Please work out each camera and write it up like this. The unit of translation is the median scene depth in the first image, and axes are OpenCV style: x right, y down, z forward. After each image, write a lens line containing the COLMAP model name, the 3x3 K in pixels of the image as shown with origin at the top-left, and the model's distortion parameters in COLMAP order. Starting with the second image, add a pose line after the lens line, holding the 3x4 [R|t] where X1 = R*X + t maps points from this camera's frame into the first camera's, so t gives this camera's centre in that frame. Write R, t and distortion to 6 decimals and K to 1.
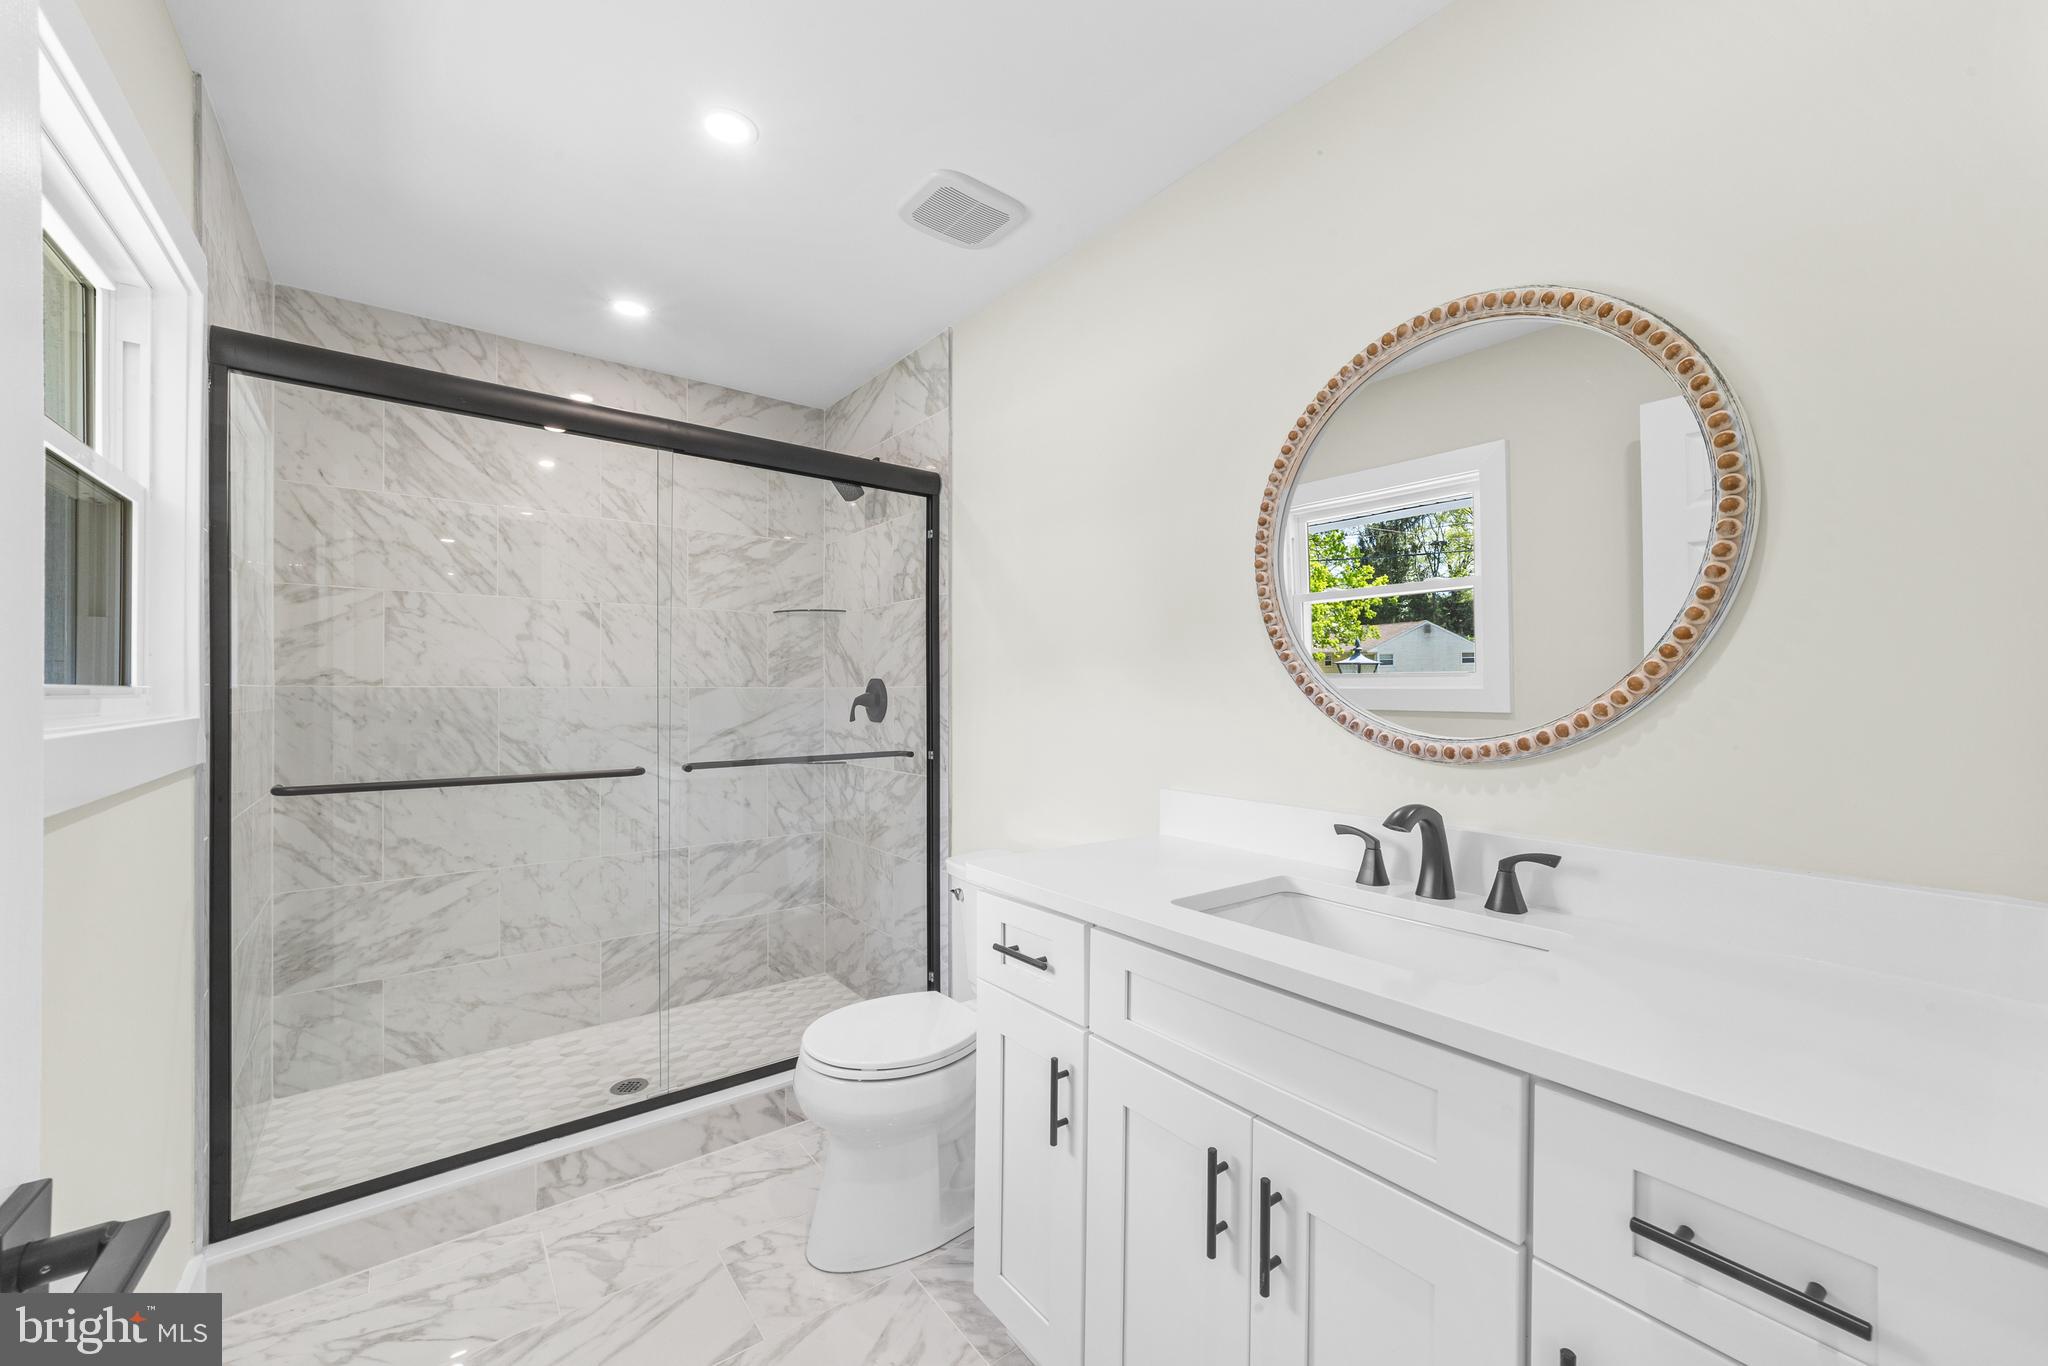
lens RADIAL K [[794.7, 0, 1018.9], [0, 794.7, 694.9], [0, 0, 1]] dist [-0.018826, 0.008262]
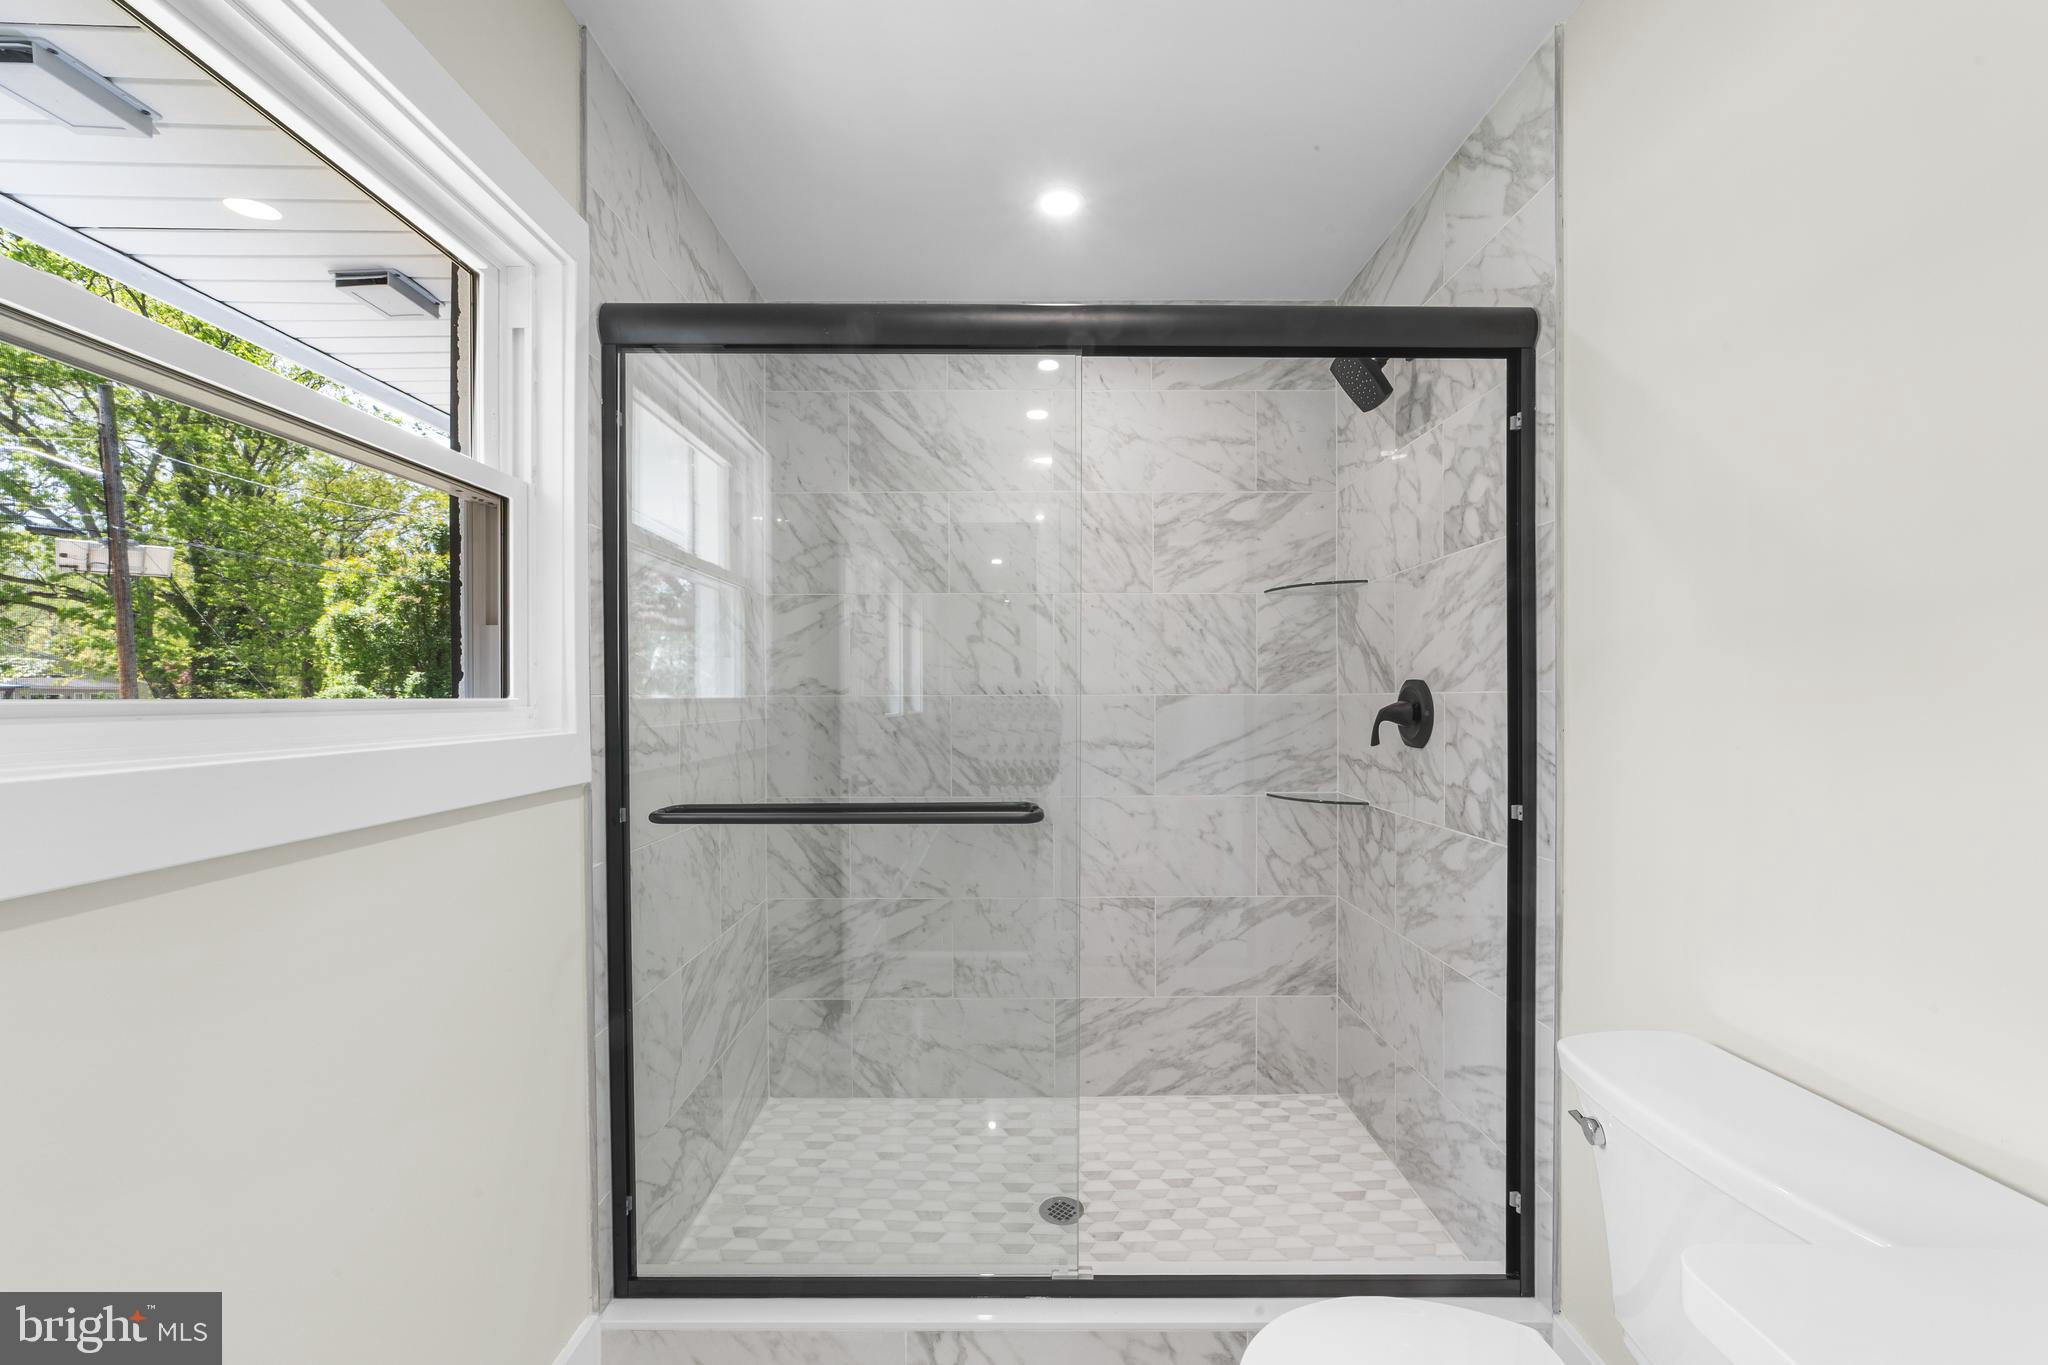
lens RADIAL K [[794.7, 0, 1027.1], [0, 794.7, 704.6], [0, 0, 1]] dist [-0.018826, 0.008262]
pose [[0.797230, 0.002237, -0.603672, -0.048974], [0.001356, 0.999984, 0.005496, -0.004680], [0.603674, -0.005200, 0.797214, 0.337083]]
